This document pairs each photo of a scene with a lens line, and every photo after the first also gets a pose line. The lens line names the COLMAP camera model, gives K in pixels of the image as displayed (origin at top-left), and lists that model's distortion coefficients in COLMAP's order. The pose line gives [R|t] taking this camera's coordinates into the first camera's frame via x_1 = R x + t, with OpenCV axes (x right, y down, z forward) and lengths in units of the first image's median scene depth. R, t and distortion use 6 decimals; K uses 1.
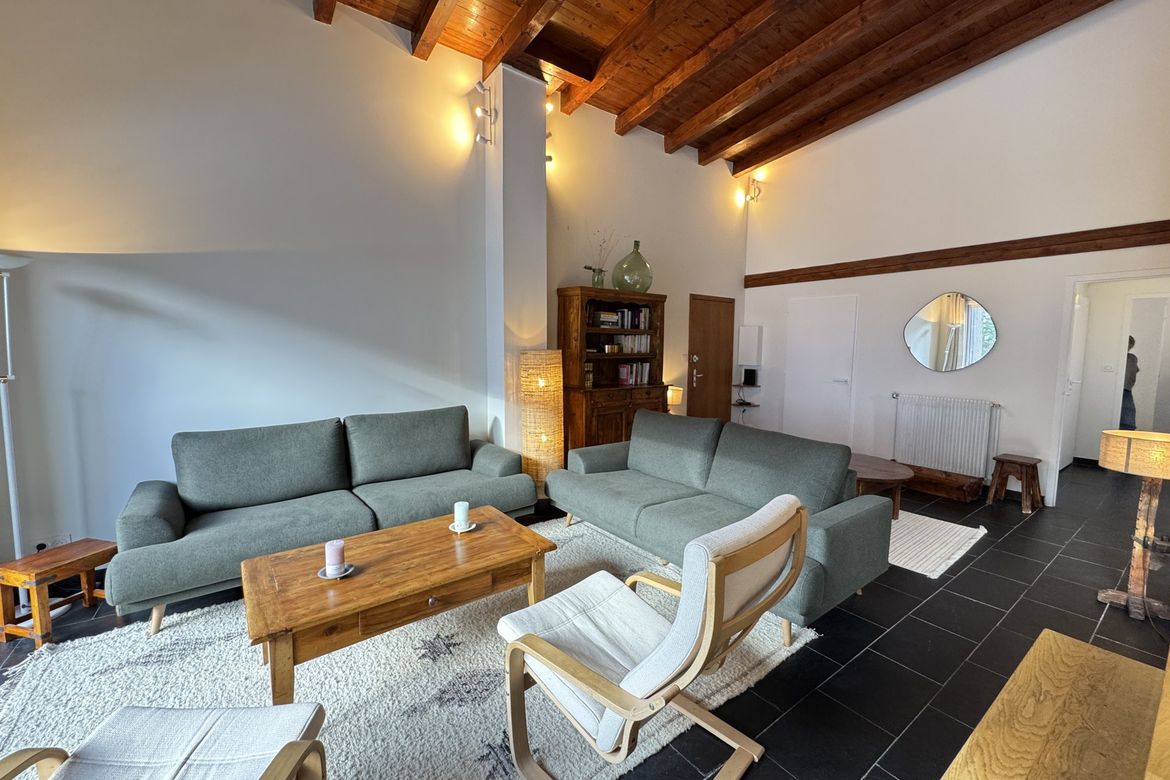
lens RADIAL K [[470.6, 0, 584.4], [0, 470.6, 388.4], [0, 0, 1]] dist [-0.001602, 0.000198]
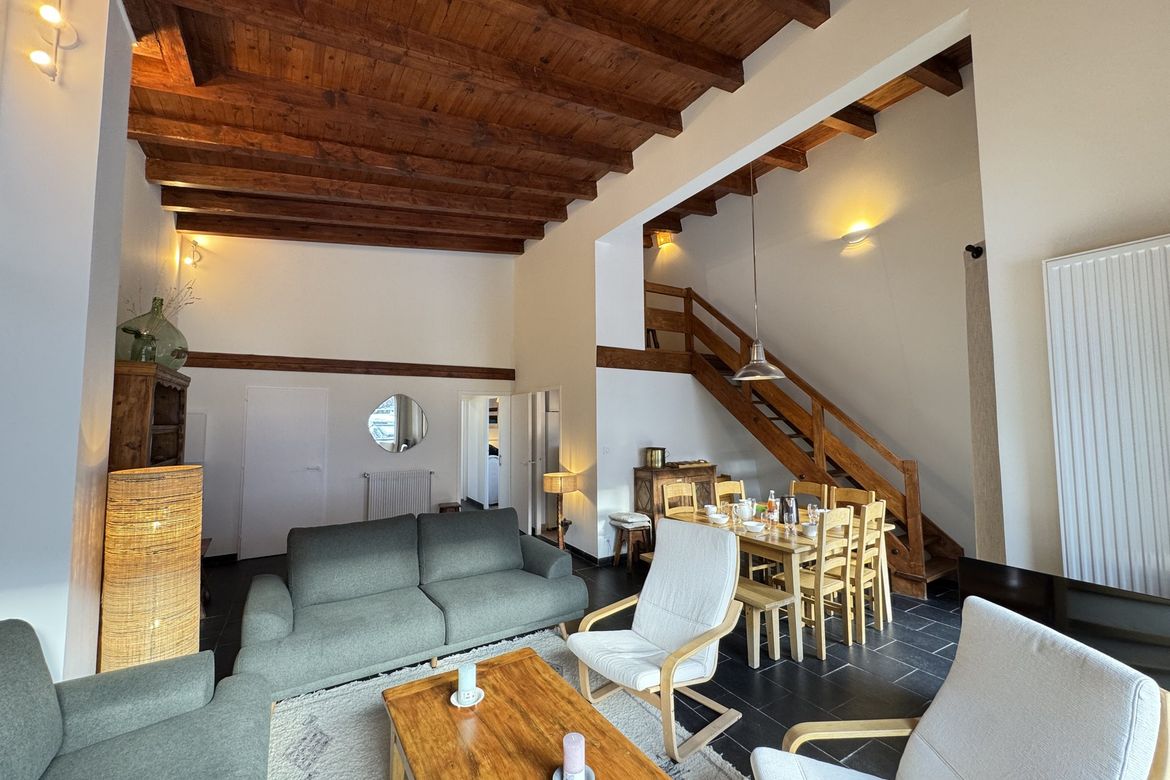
lens RADIAL K [[470.6, 0, 584.4], [0, 470.6, 388.4], [0, 0, 1]] dist [-0.001602, 0.000198]
pose [[0.096088, 0.055202, 0.993841, -0.650083], [0.106907, 0.992113, -0.065442, -0.089502], [-0.989615, 0.112536, 0.089429, 0.421776]]
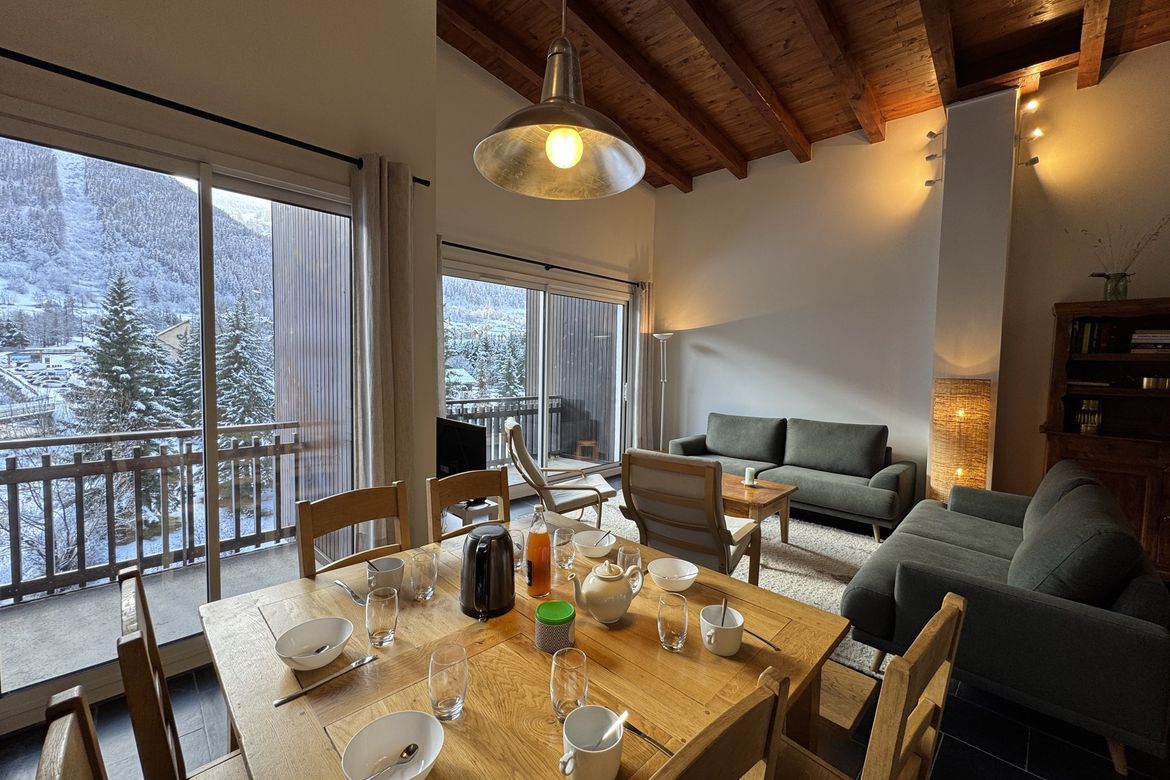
lens RADIAL K [[467.2, 0, 581.2], [0, 467.2, 387.7], [0, 0, 1]] dist [-0.003816, 0.000096]
pose [[0.145263, 0.047799, -0.988238, 0.697992], [-0.110653, 0.993351, 0.031781, -0.007570], [0.983186, 0.104735, 0.149587, 0.093665]]
